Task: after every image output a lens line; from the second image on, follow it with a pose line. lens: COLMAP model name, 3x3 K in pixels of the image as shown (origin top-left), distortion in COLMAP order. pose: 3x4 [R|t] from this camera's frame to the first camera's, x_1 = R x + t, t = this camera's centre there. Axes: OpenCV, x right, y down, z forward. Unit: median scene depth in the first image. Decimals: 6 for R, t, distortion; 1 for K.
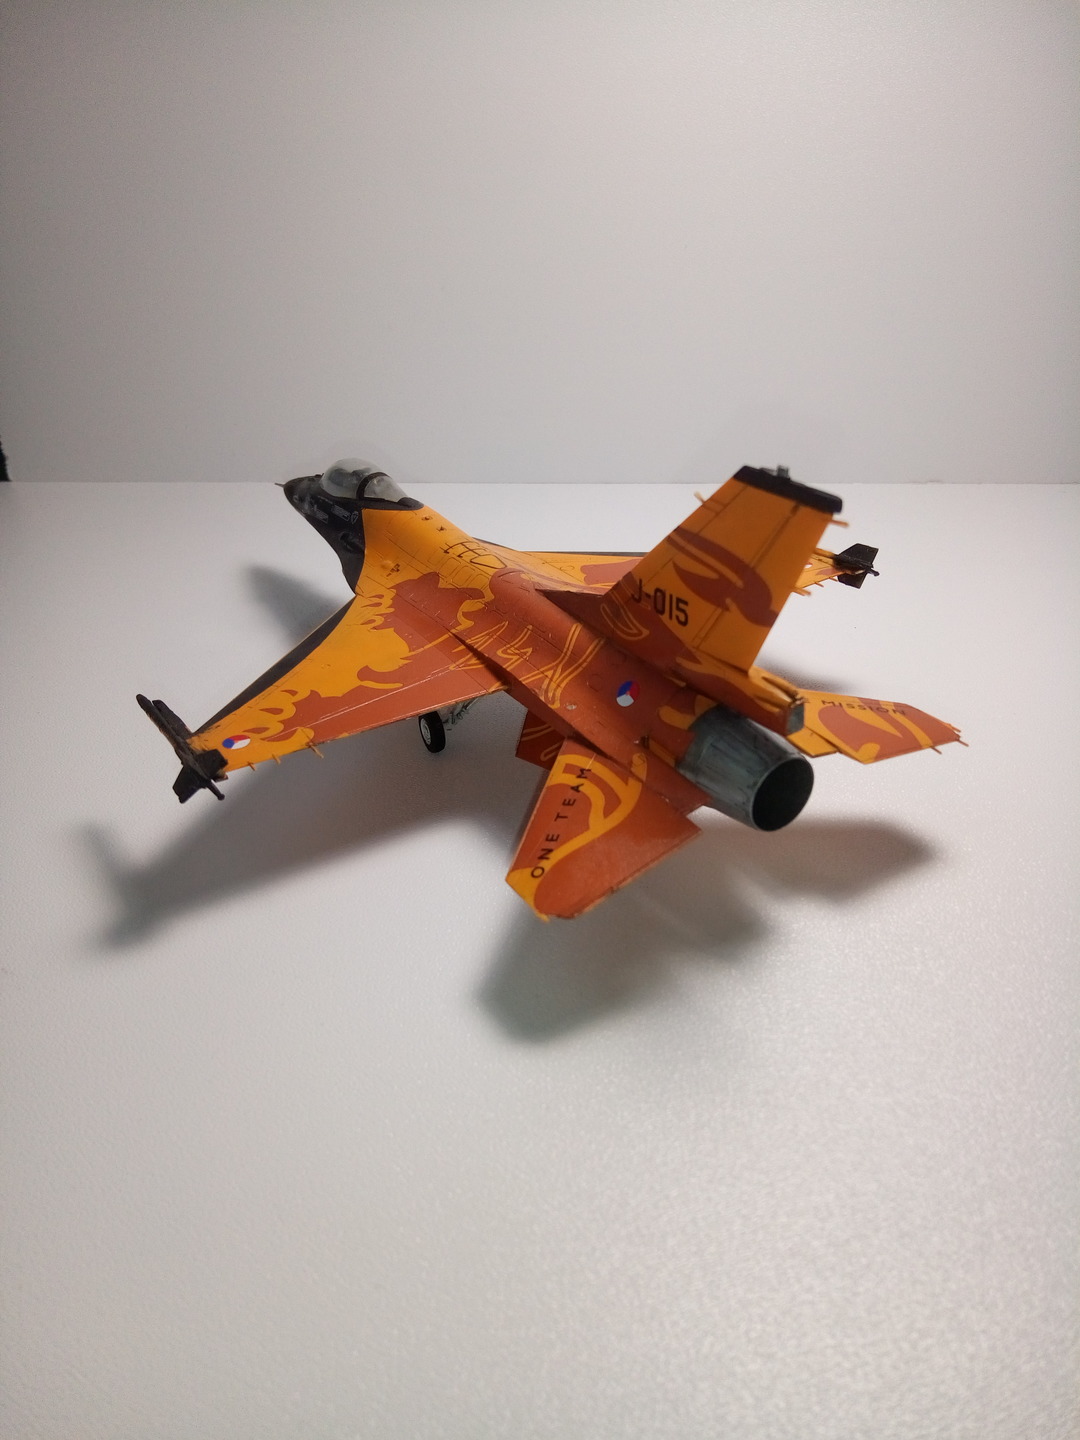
lens RADIAL K [[1137.4, 0, 551.8], [0, 1137.4, 725.7], [0, 0, 1]] dist [0.000624, -0.069245]
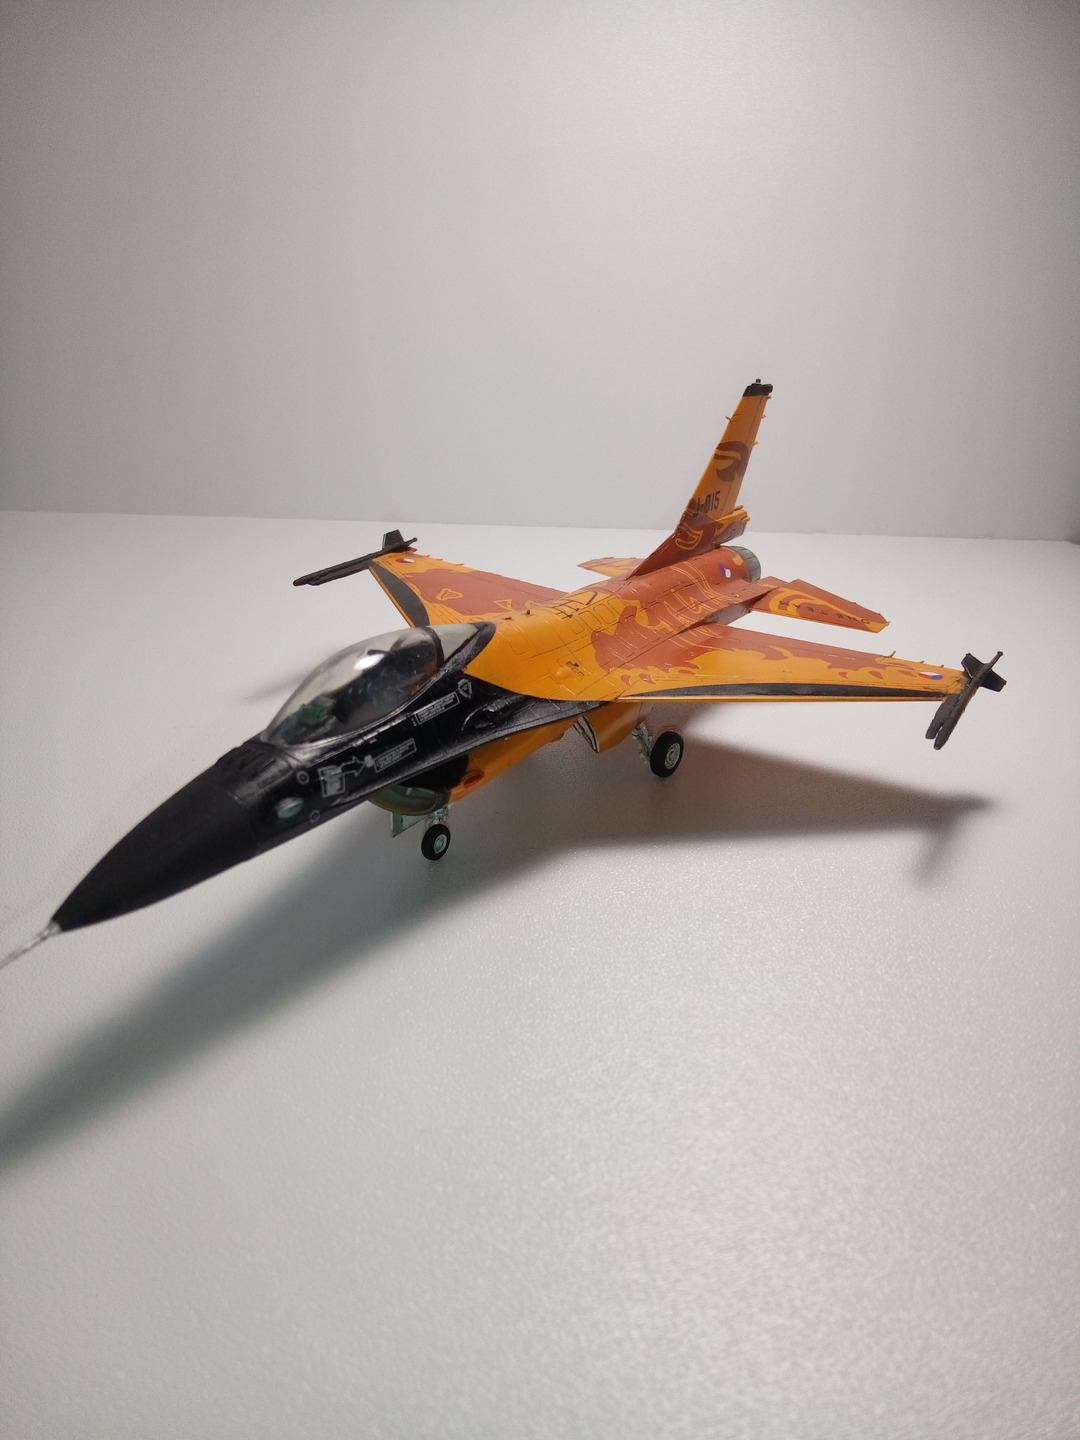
lens RADIAL K [[1053.4, 0, 540.0], [0, 1053.4, 720.0], [0, 0, 1]] dist [-0.004714, -0.003579]
pose [[-0.437330, -0.339459, 0.832773, -0.865170], [0.395092, 0.759344, 0.517010, -0.571021], [-0.807864, 0.555126, -0.197966, 1.324833]]
